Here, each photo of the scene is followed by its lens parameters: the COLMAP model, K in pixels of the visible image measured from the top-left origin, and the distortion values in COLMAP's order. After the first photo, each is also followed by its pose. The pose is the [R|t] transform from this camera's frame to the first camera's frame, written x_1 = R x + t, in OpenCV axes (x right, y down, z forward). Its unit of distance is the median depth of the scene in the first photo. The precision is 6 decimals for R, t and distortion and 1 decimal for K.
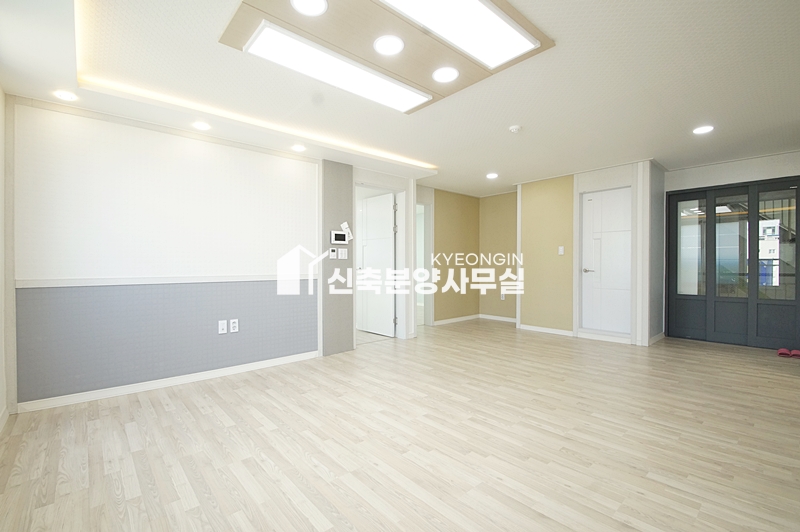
lens RADIAL K [[352.8, 0, 371.6], [0, 352.8, 271.2], [0, 0, 1]] dist [-0.003755, -0.006755]
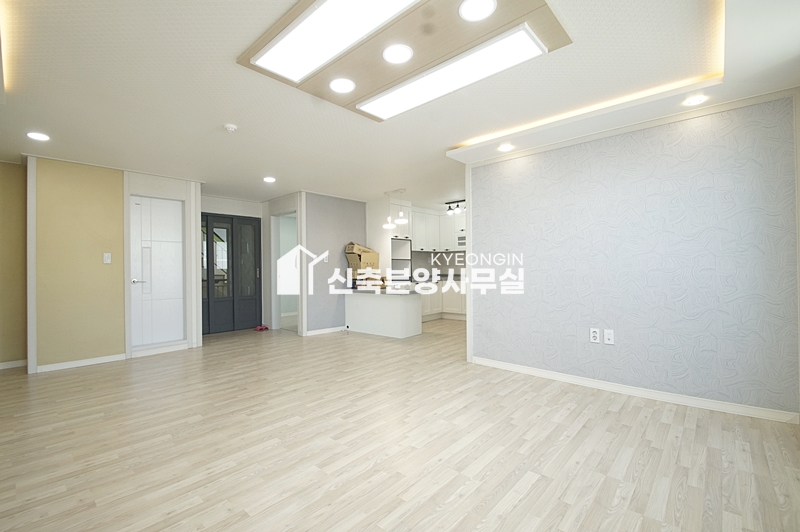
lens RADIAL K [[352.8, 0, 399.6], [0, 352.8, 270.1], [0, 0, 1]] dist [-0.003755, -0.006755]
pose [[-0.154374, -0.000819, 0.988012, -0.562097], [0.035749, 0.999340, 0.006414, -0.019287], [-0.987365, 0.036311, -0.154243, 0.698719]]
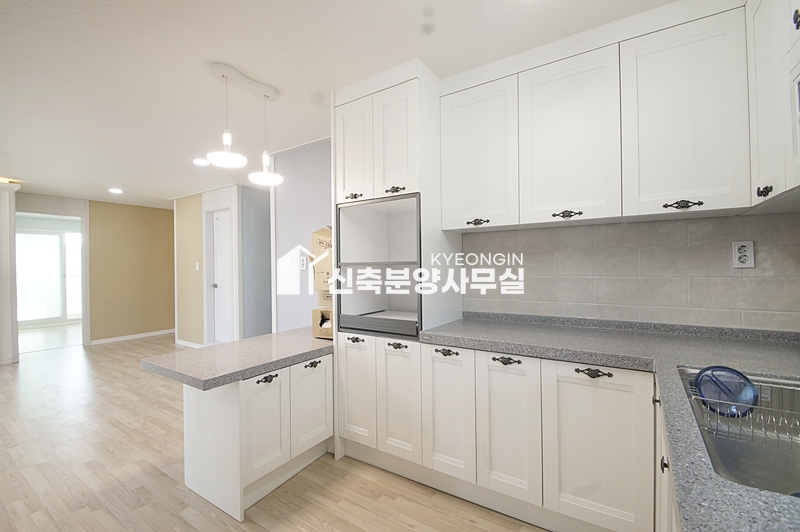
lens RADIAL K [[352.8, 0, 388.4], [0, 352.8, 269.5], [0, 0, 1]] dist [-0.003755, -0.006755]
pose [[0.961753, -0.010342, 0.273724, 1.221305], [0.014176, 0.999827, -0.012032, -0.046733], [-0.273552, 0.015452, 0.961733, -0.218483]]
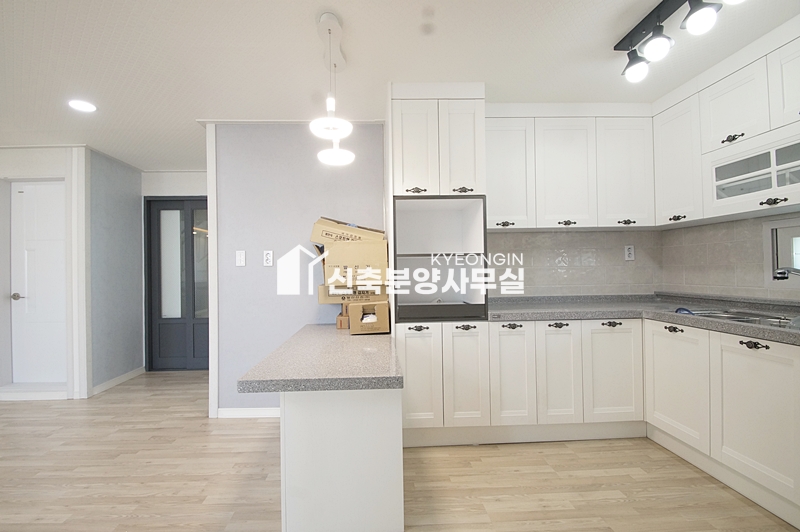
lens RADIAL K [[352.8, 0, 392.3], [0, 352.8, 270.4], [0, 0, 1]] dist [-0.003755, -0.006755]
pose [[0.608743, -0.006994, 0.793337, 0.778291], [0.031992, 0.999364, -0.015738, -0.028025], [-0.792722, 0.034961, 0.608580, 0.049289]]
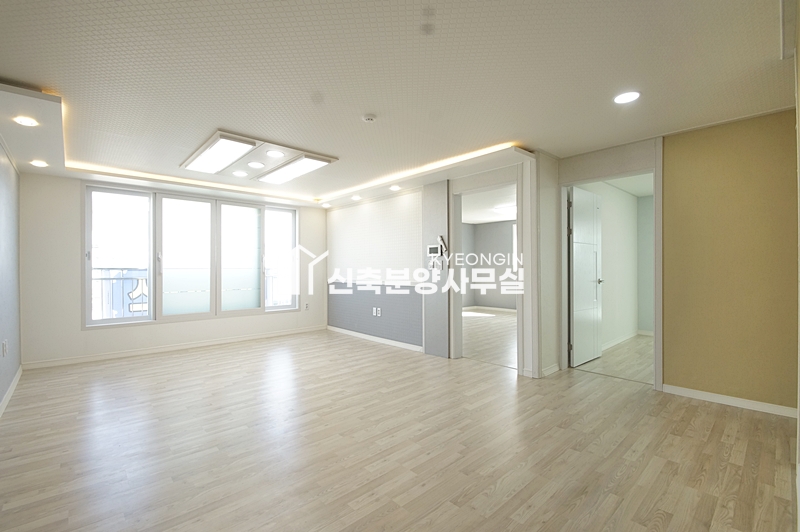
lens RADIAL K [[352.8, 0, 395.7], [0, 352.8, 270.9], [0, 0, 1]] dist [-0.003755, -0.006755]
pose [[0.057200, 0.012904, -0.998279, 1.223693], [-0.017285, 0.999779, 0.011933, -0.052103], [0.998213, 0.016572, 0.057411, 0.999253]]
